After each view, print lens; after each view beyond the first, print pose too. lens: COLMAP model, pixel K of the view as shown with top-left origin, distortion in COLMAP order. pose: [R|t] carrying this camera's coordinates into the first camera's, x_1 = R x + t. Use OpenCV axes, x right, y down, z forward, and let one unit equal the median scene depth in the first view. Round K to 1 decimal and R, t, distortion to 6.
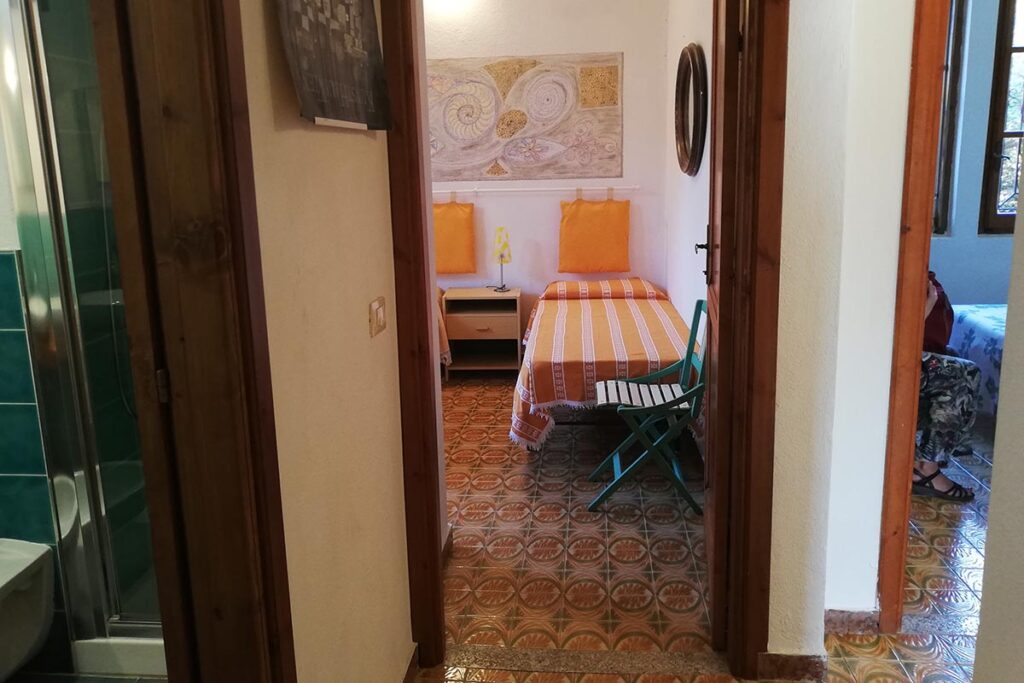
lens RADIAL K [[775.3, 0, 512.0], [0, 775.3, 341.5], [0, 0, 1]] dist [-0.022490, -0.002318]
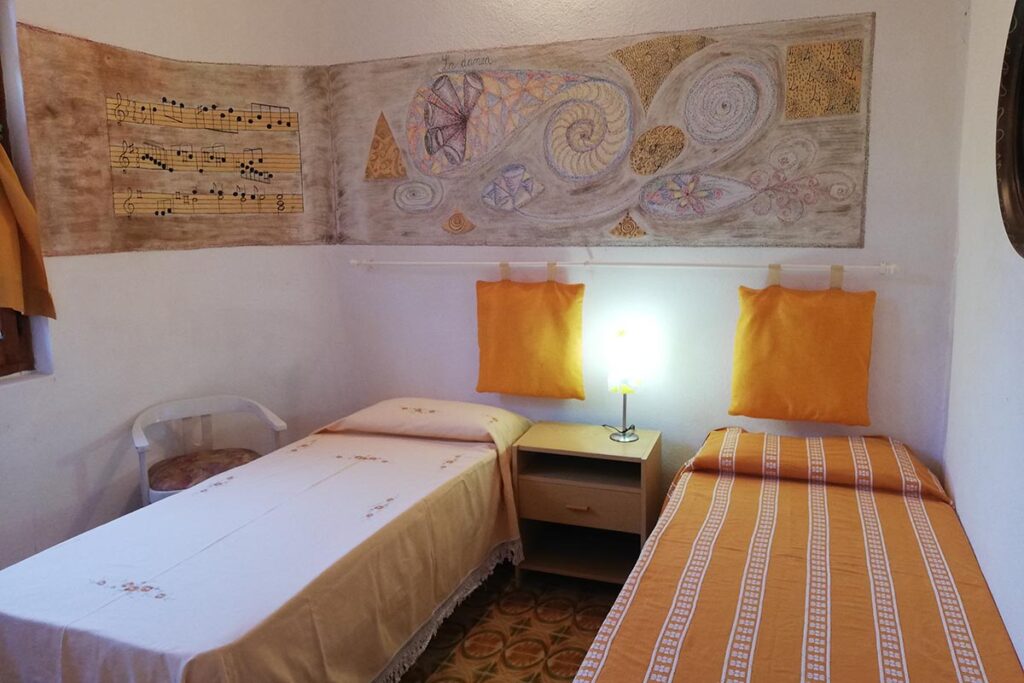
lens RADIAL K [[775.3, 0, 512.0], [0, 775.3, 341.5], [0, 0, 1]] dist [-0.022490, -0.002318]
pose [[0.956149, 0.058829, -0.286911, 0.069183], [-0.079120, 0.995080, -0.059637, -0.098360], [0.281991, 0.079722, 0.956099, 0.437087]]
